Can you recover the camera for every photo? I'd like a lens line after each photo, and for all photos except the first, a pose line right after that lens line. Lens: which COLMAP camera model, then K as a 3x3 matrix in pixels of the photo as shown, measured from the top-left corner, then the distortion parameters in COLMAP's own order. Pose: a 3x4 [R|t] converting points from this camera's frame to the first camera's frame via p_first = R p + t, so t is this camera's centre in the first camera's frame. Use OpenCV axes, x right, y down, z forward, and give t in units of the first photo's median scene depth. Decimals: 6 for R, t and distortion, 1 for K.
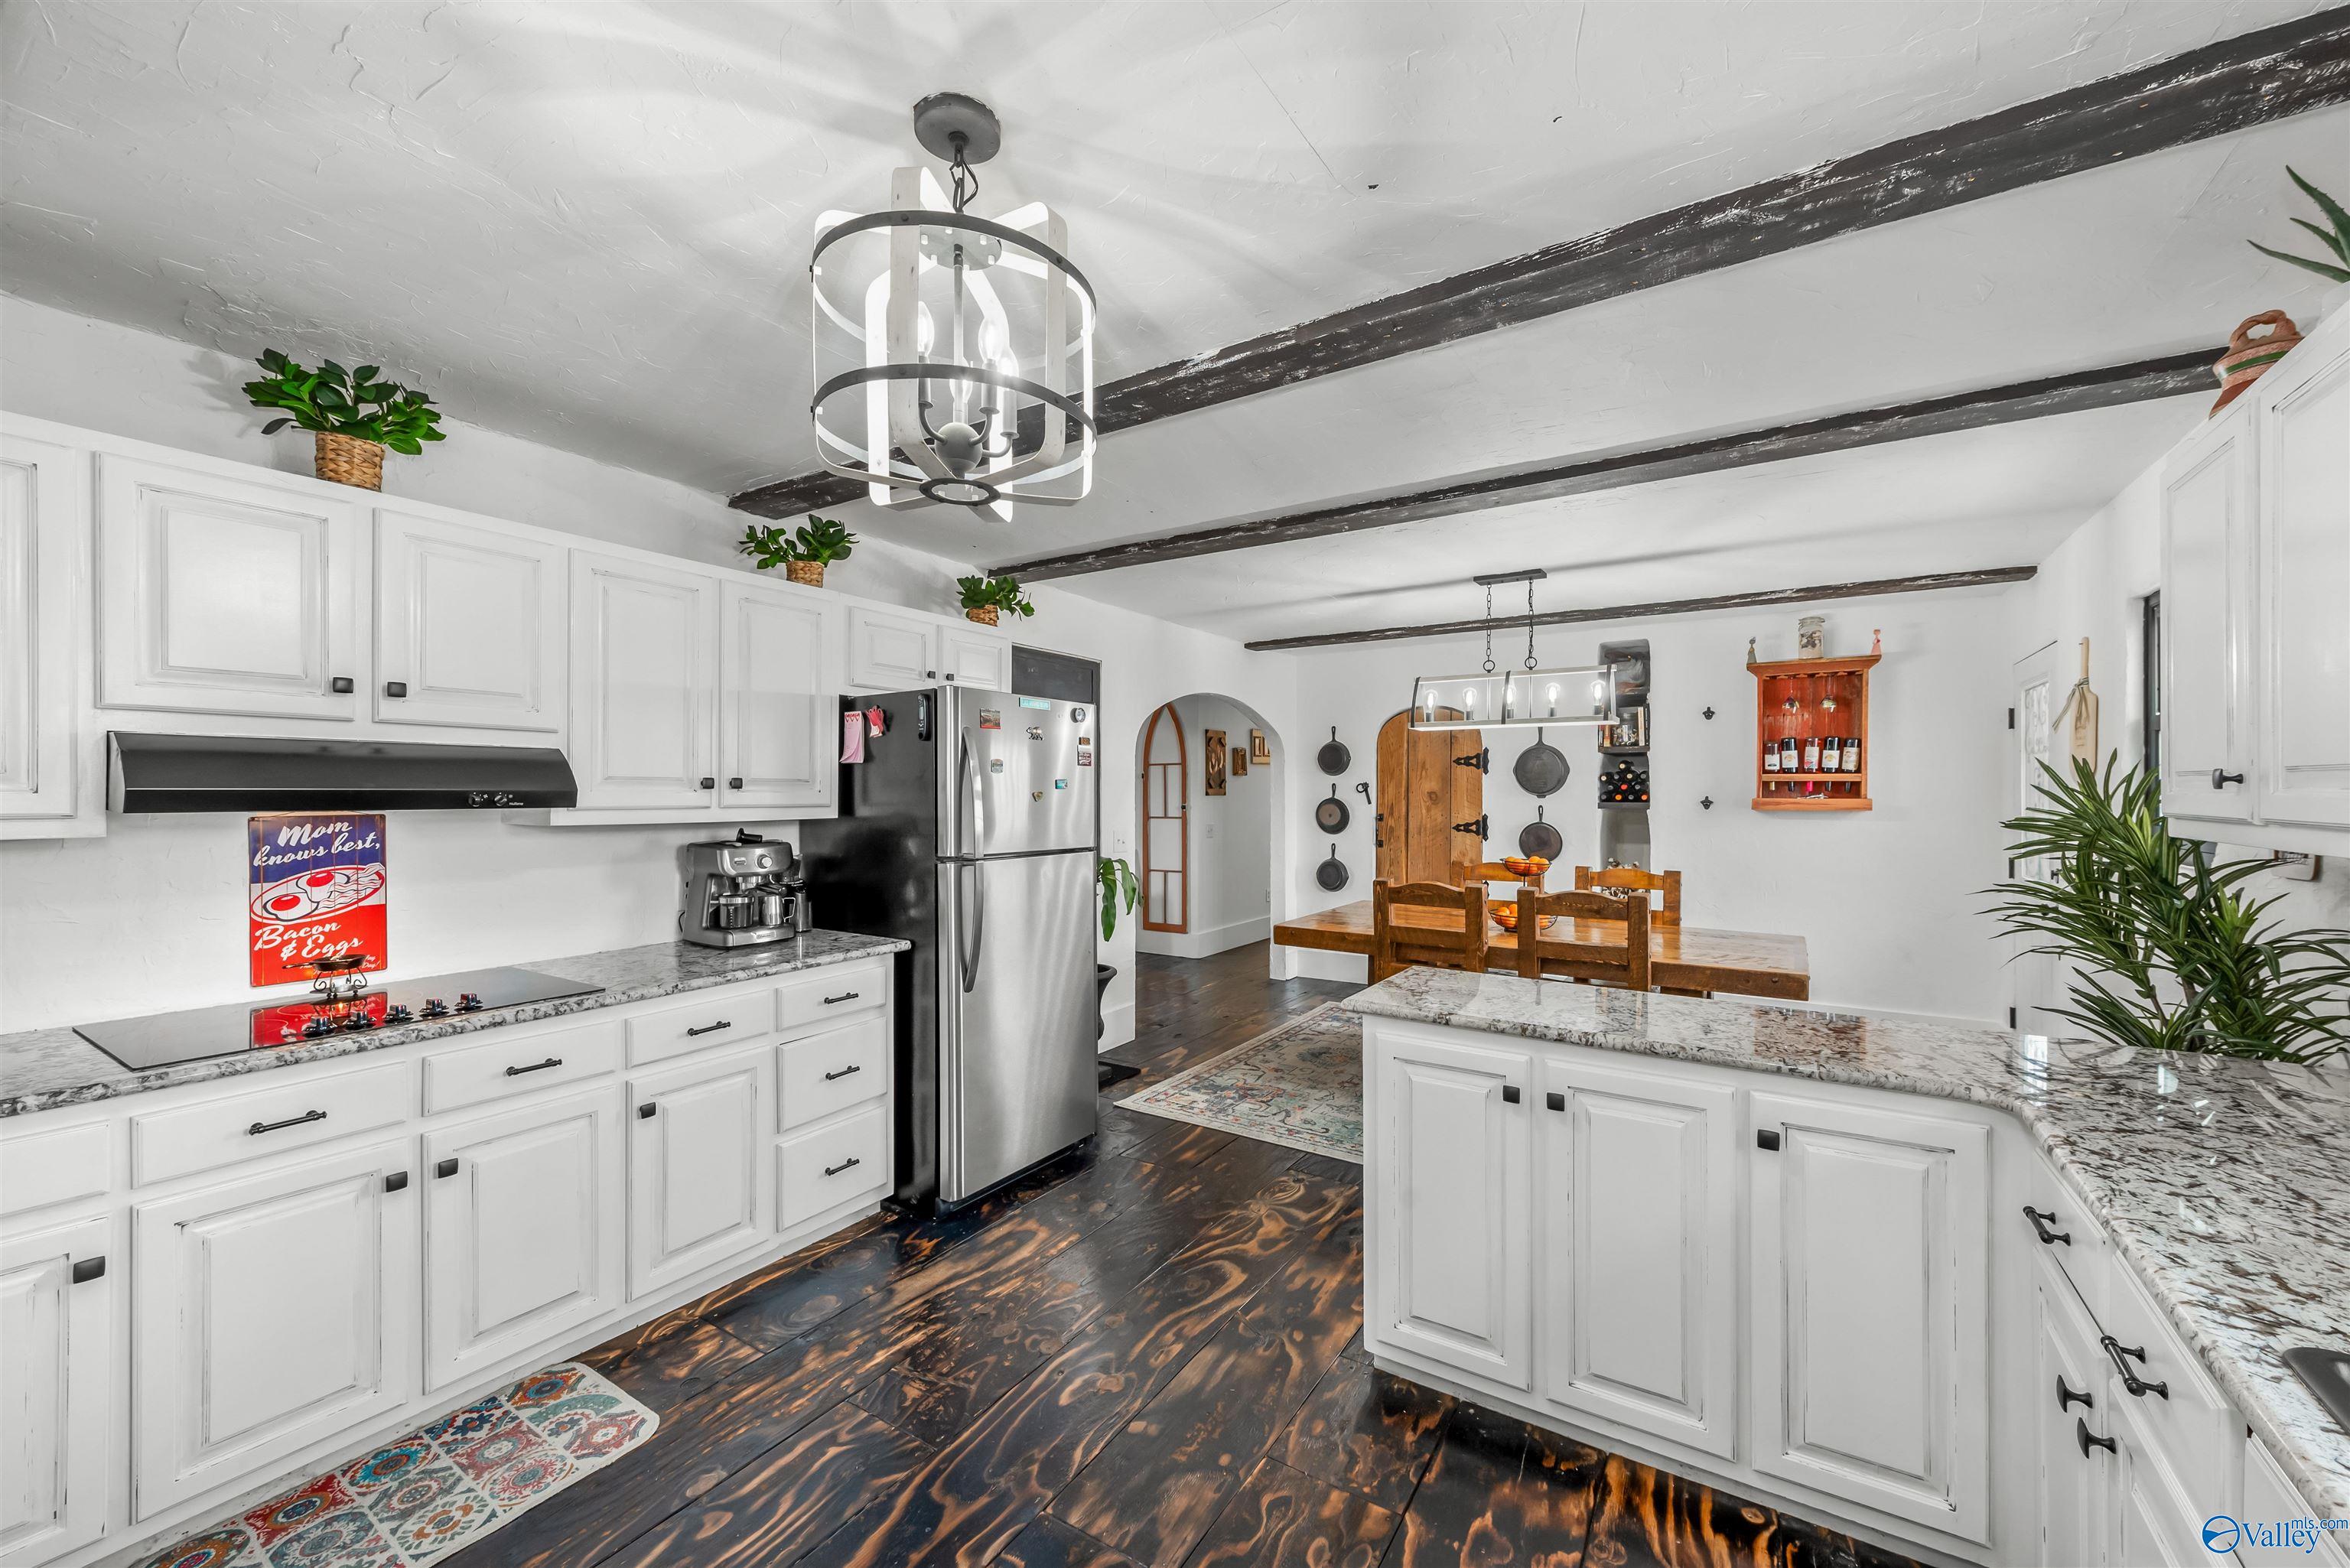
lens RADIAL K [[923.5, 0, 1193.8], [0, 923.5, 790.1], [0, 0, 1]] dist [0.014235, -0.000024]
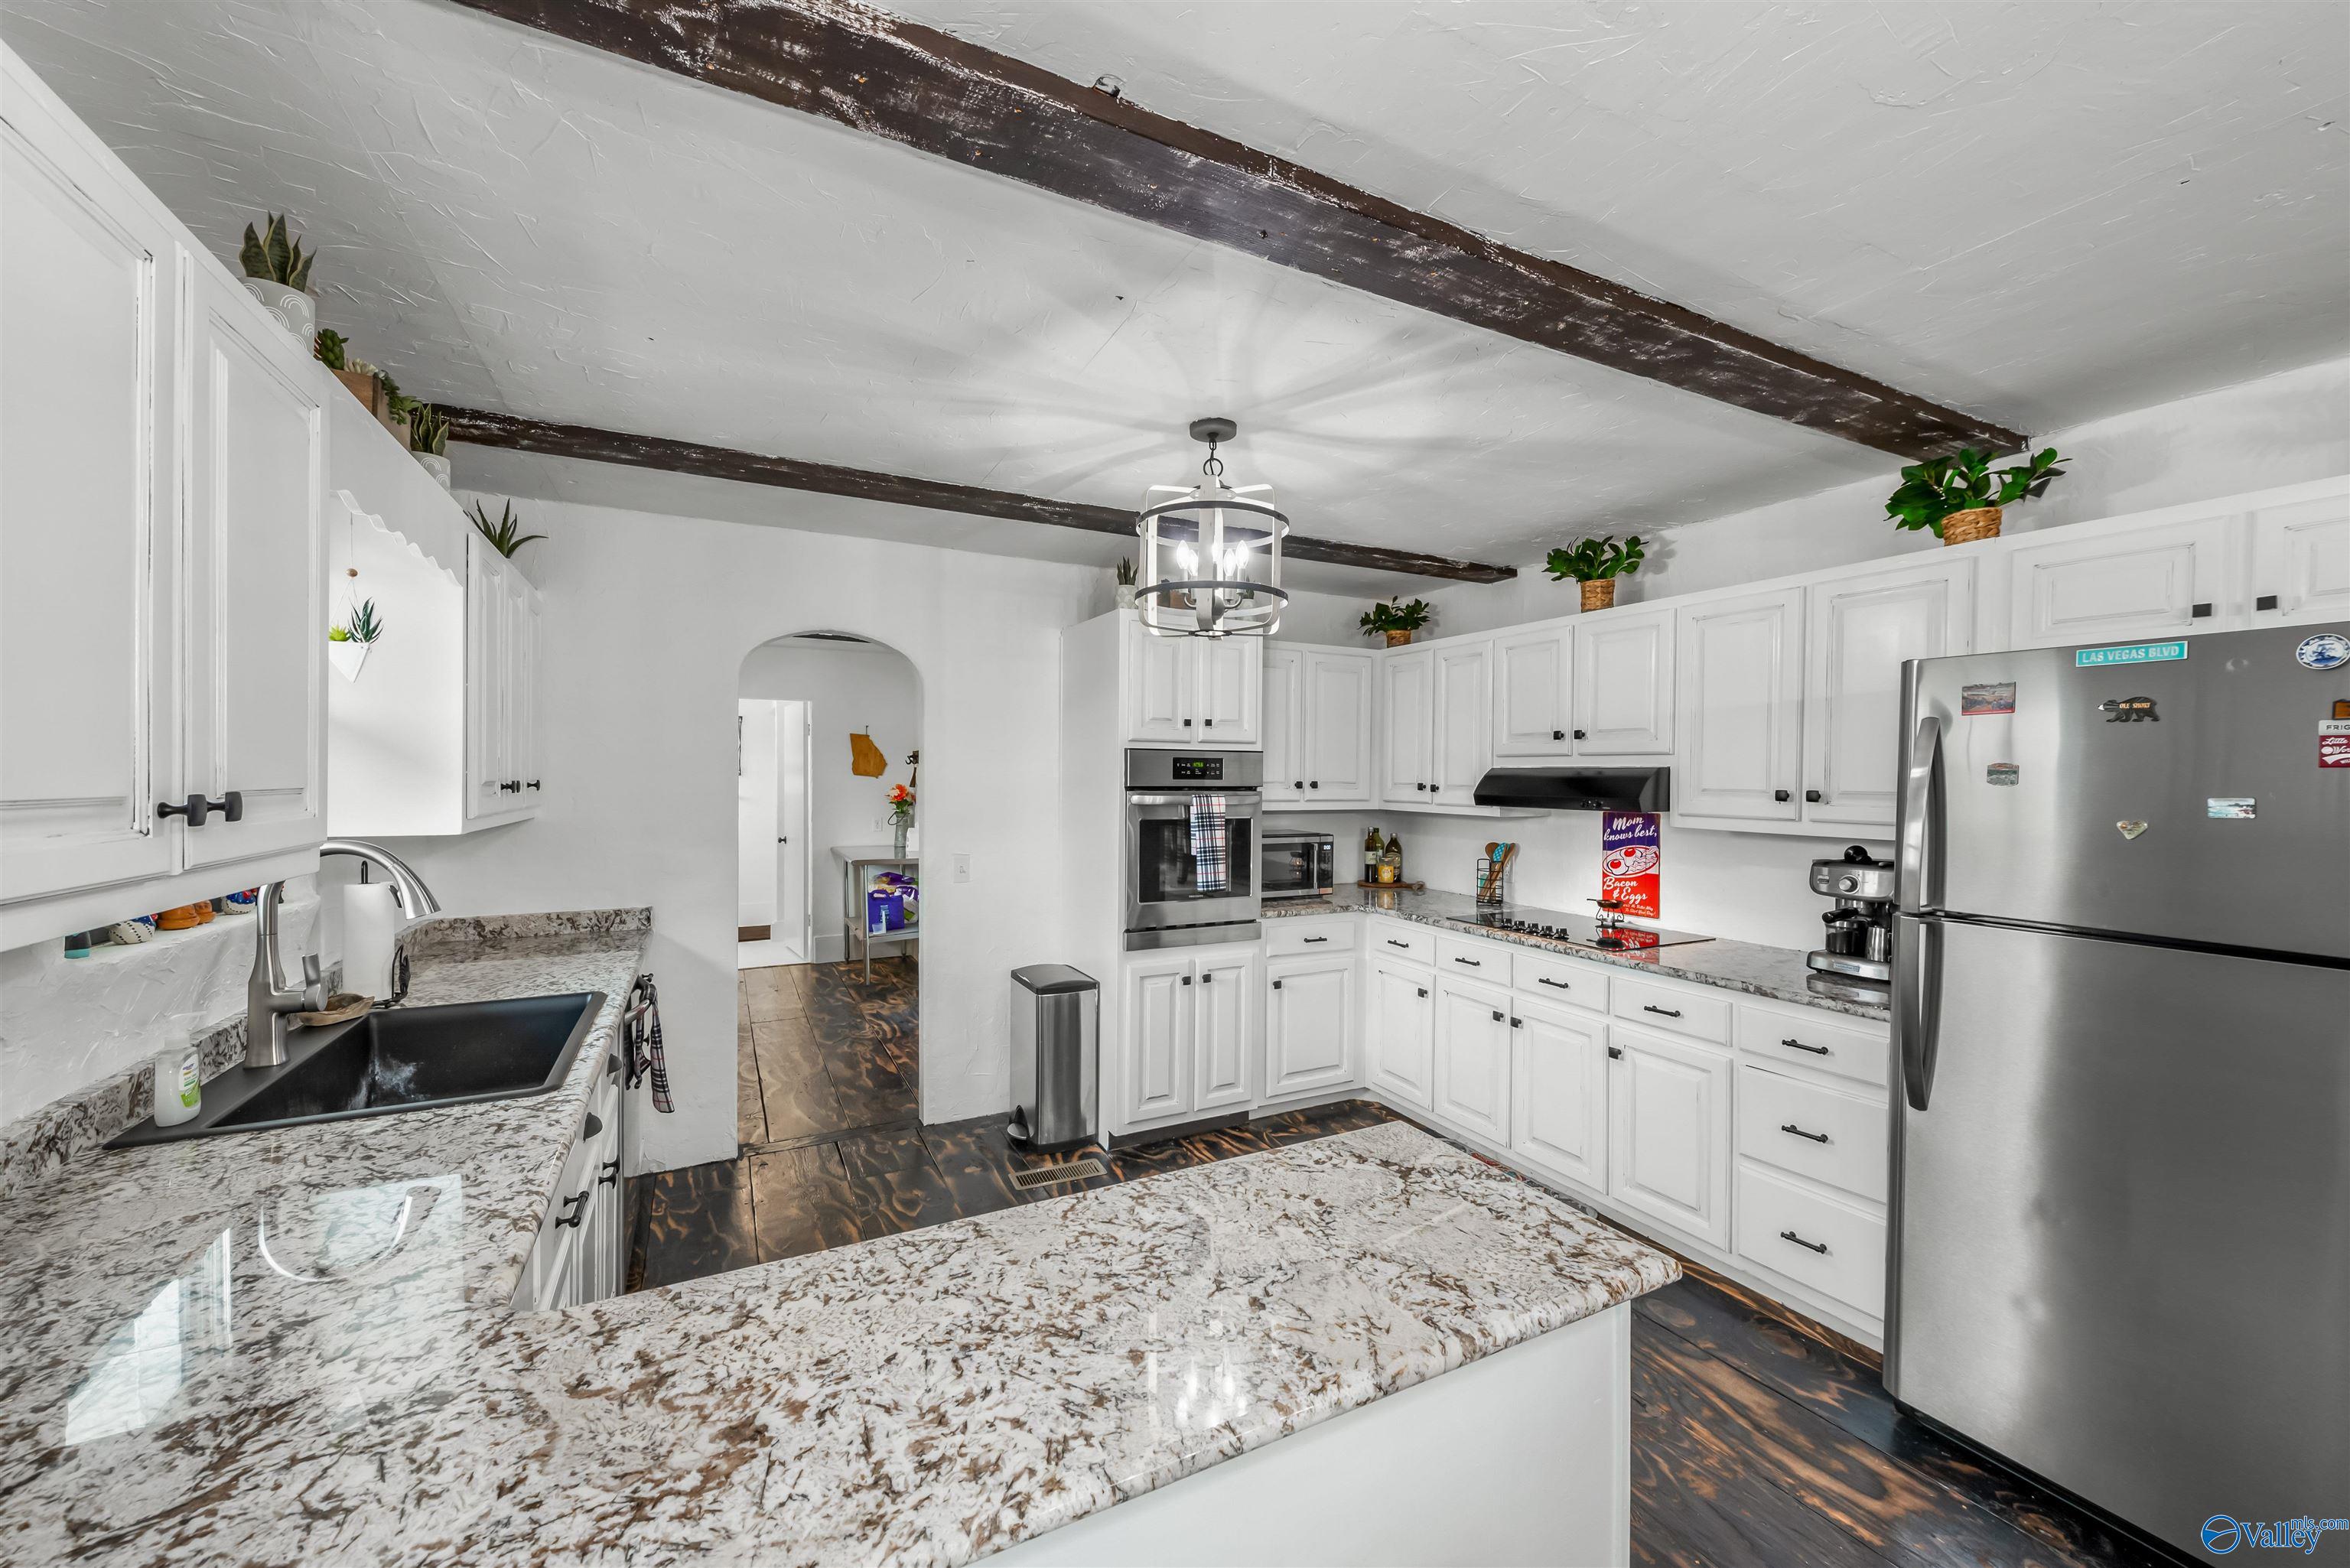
lens RADIAL K [[904.7, 0, 1196.5], [0, 904.7, 786.1], [0, 0, 1]] dist [0.014162, -0.004071]
pose [[-0.497960, 0.004977, -0.867185, 0.353378], [-0.007572, 0.999920, 0.010087, -0.012695], [0.867167, 0.011589, -0.497883, 0.514859]]
